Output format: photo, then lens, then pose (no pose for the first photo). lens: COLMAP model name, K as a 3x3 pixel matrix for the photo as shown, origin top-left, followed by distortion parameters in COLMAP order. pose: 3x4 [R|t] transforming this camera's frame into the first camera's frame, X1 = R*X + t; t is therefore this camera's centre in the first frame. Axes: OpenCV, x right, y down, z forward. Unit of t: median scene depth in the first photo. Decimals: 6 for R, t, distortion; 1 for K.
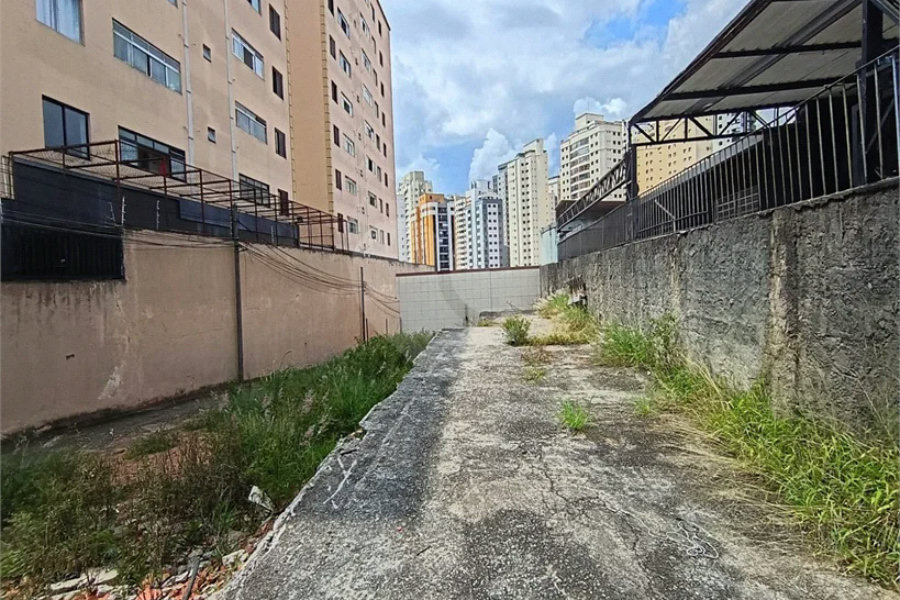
lens RADIAL K [[447.2, 0, 425.7], [0, 447.2, 290.9], [0, 0, 1]] dist [-0.002078, -0.002604]
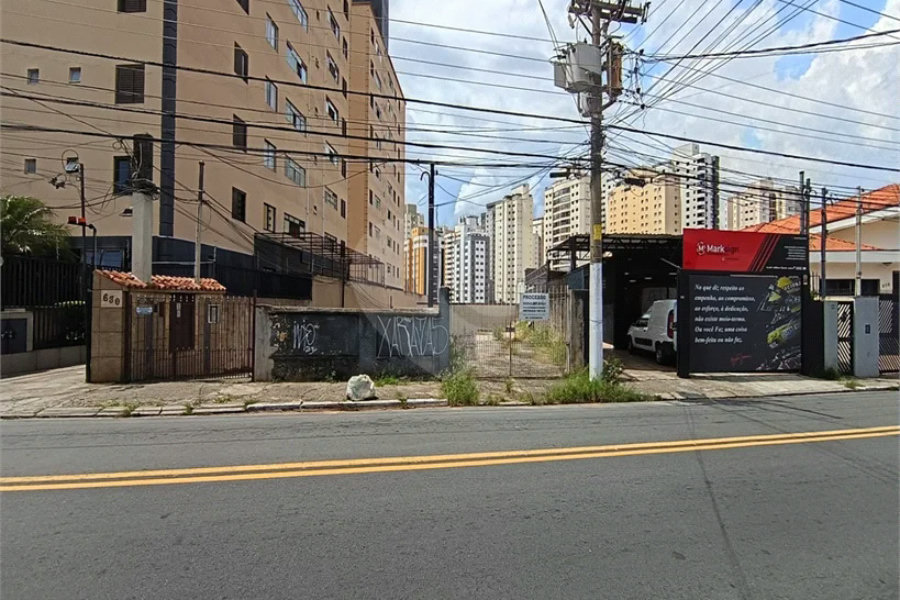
lens RADIAL K [[461.2, 0, 412.9], [0, 461.2, 271.0], [0, 0, 1]] dist [0.000754, -0.005652]
pose [[0.997855, 0.064807, 0.009190, -0.065119], [-0.063517, 0.992628, -0.103227, 0.011395], [-0.015812, 0.102421, 0.994615, -0.338764]]
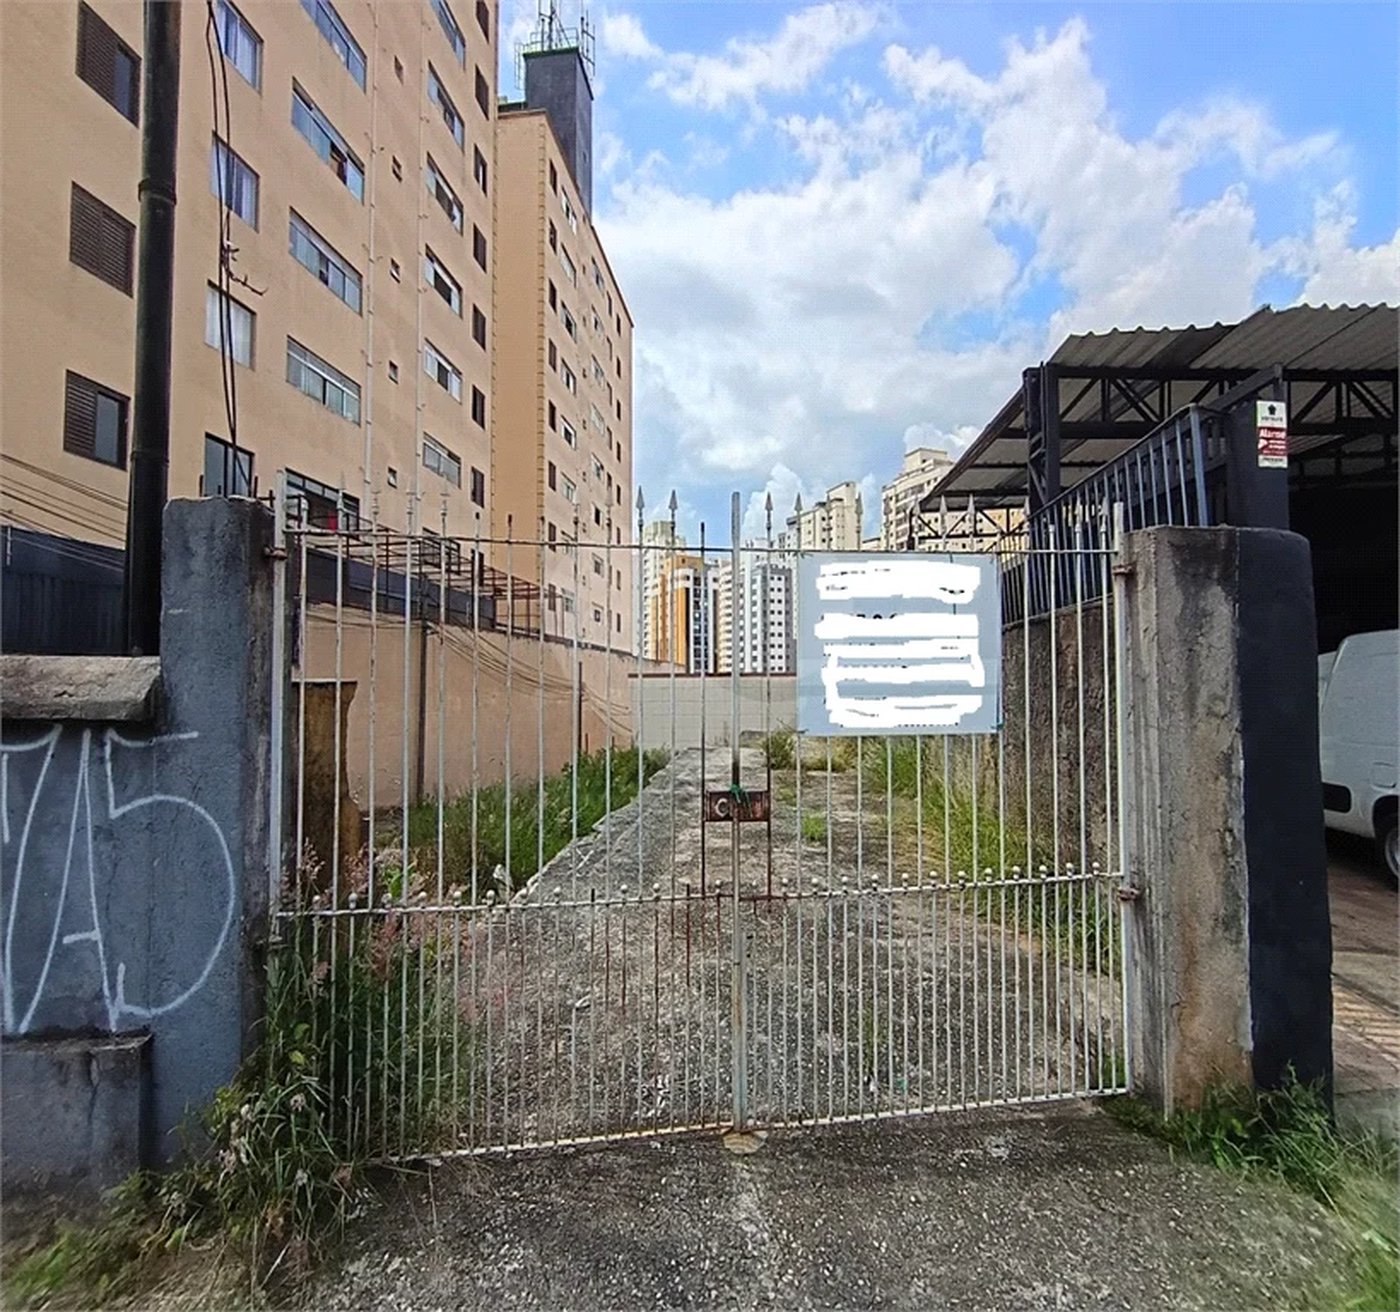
lens RADIAL K [[696.0, 0, 667.7], [0, 696.0, 652.4], [0, 0, 1]] dist [-0.003524, -0.001618]
pose [[0.999152, 0.040394, -0.007932, 0.003326], [-0.040871, 0.996425, -0.073934, 0.006248], [0.004917, 0.074196, 0.997232, -0.074986]]
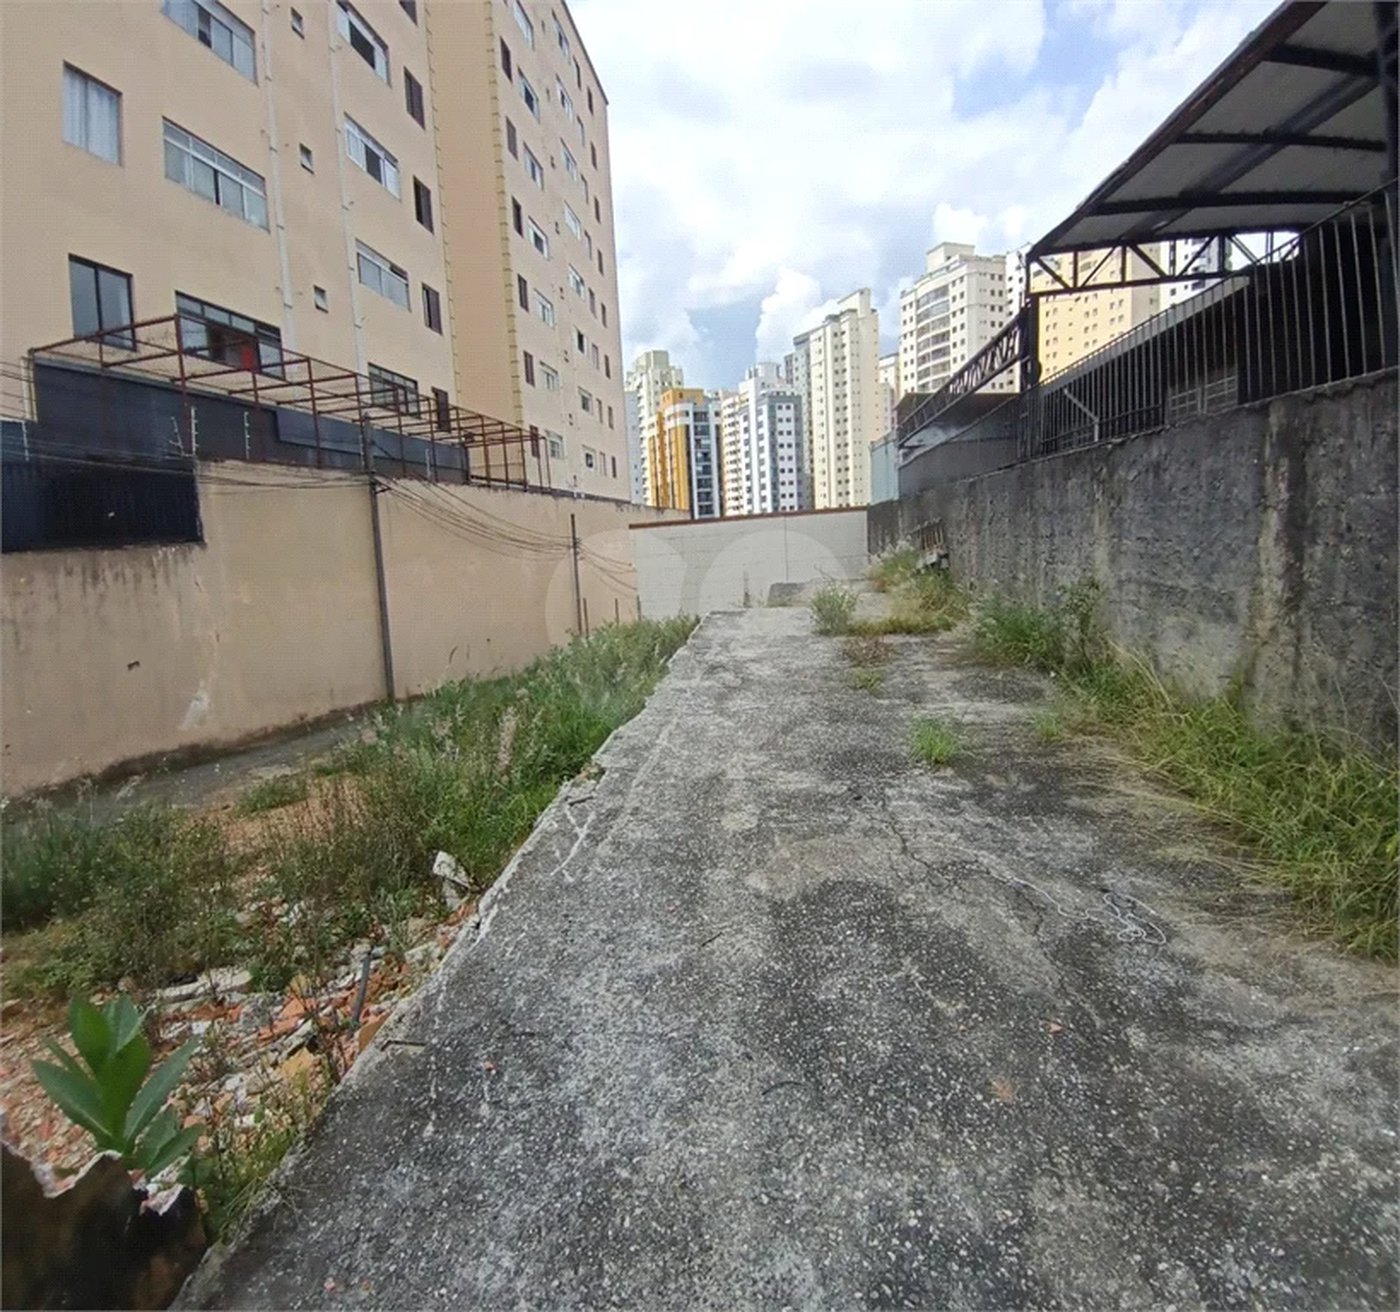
lens RADIAL K [[732.2, 0, 656.0], [0, 732.2, 617.9], [0, 0, 1]] dist [-0.009201, -0.009138]
pose [[0.999500, -0.017088, -0.026595, -0.004122], [0.019376, 0.995908, 0.088274, 0.001021], [0.024978, -0.088746, 0.995741, -0.002704]]
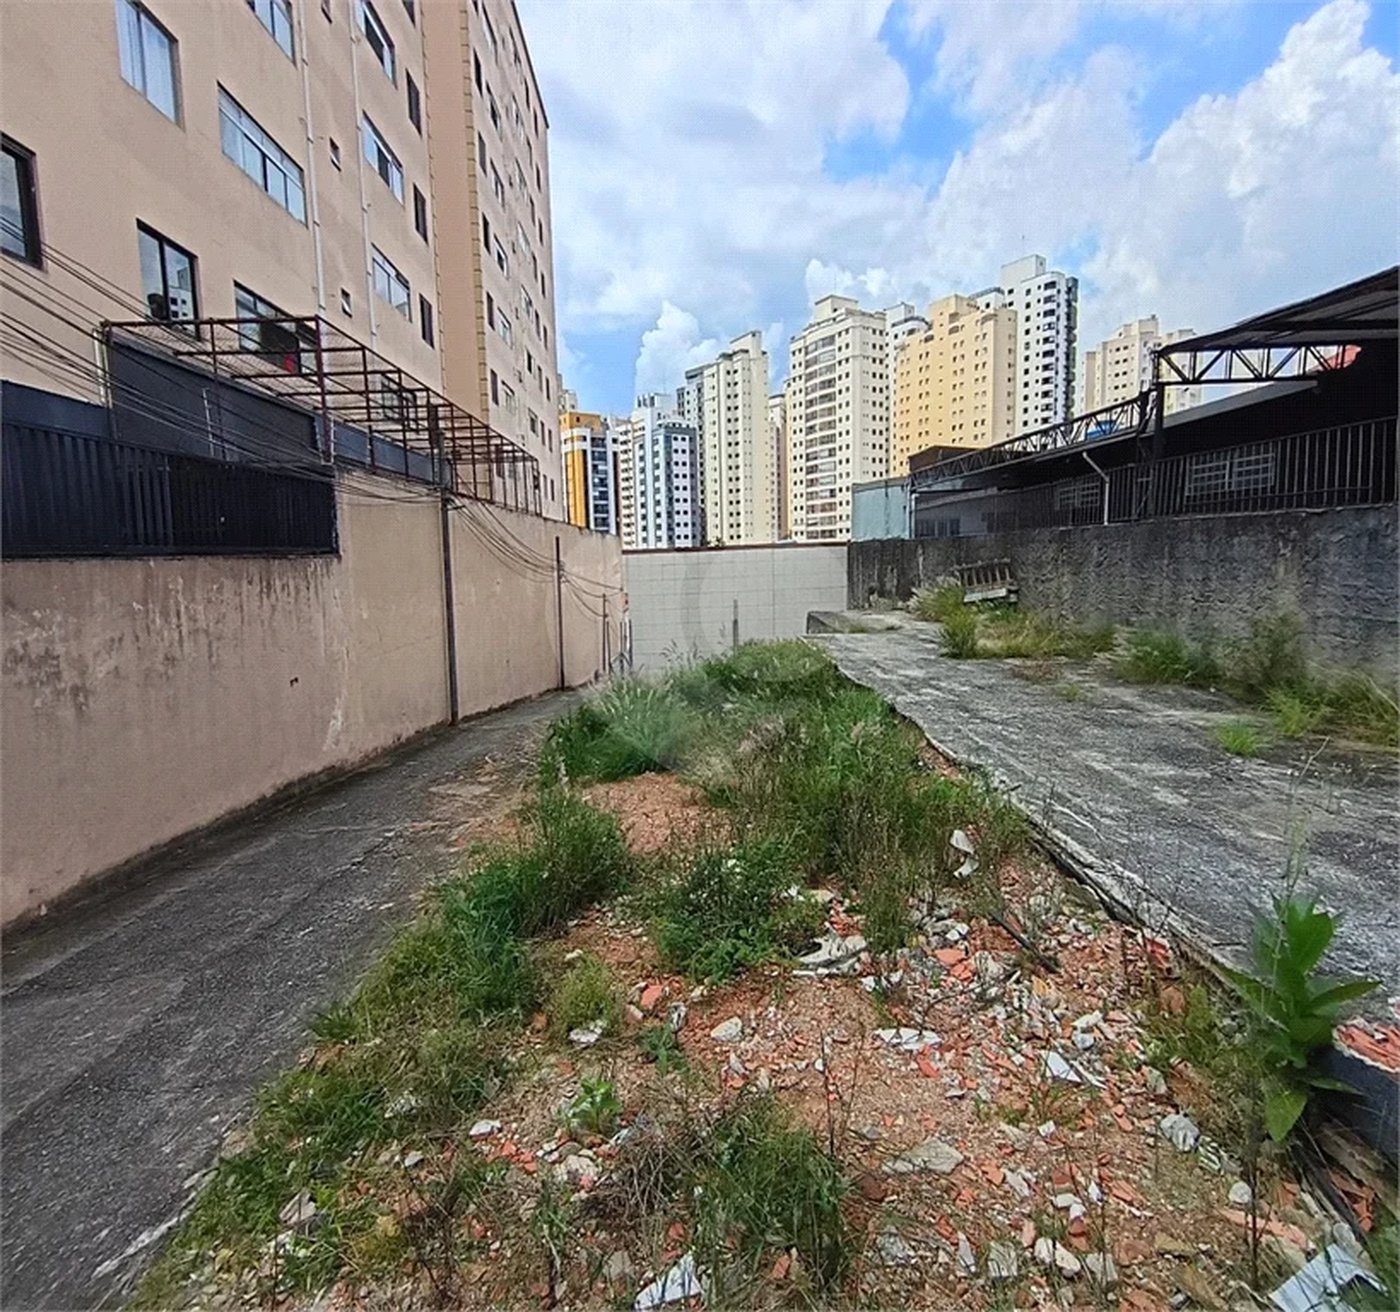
lens RADIAL K [[732.2, 0, 670.0], [0, 732.2, 635.6], [0, 0, 1]] dist [-0.009201, -0.009138]
pose [[0.986070, -0.001335, 0.166324, -0.113949], [-0.011906, 0.996836, 0.078591, 0.000395], [-0.165903, -0.079477, 0.982934, -0.014727]]
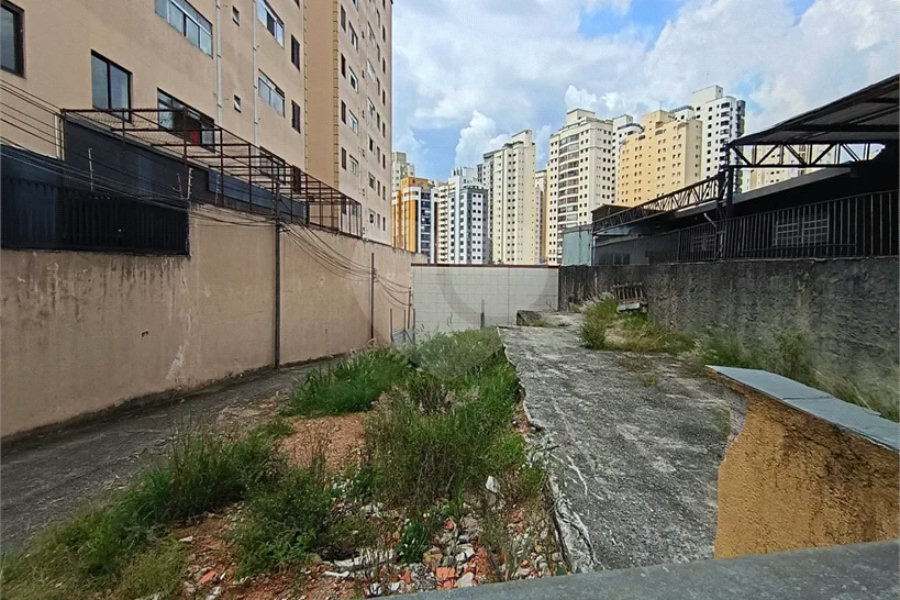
lens RADIAL K [[461.2, 0, 425.5], [0, 461.2, 292.4], [0, 0, 1]] dist [0.000754, -0.005652]
pose [[0.995383, 0.066292, 0.069405, -0.065840], [-0.068413, 0.997246, 0.028637, -0.002714], [-0.067316, -0.033253, 0.997177, -0.007563]]
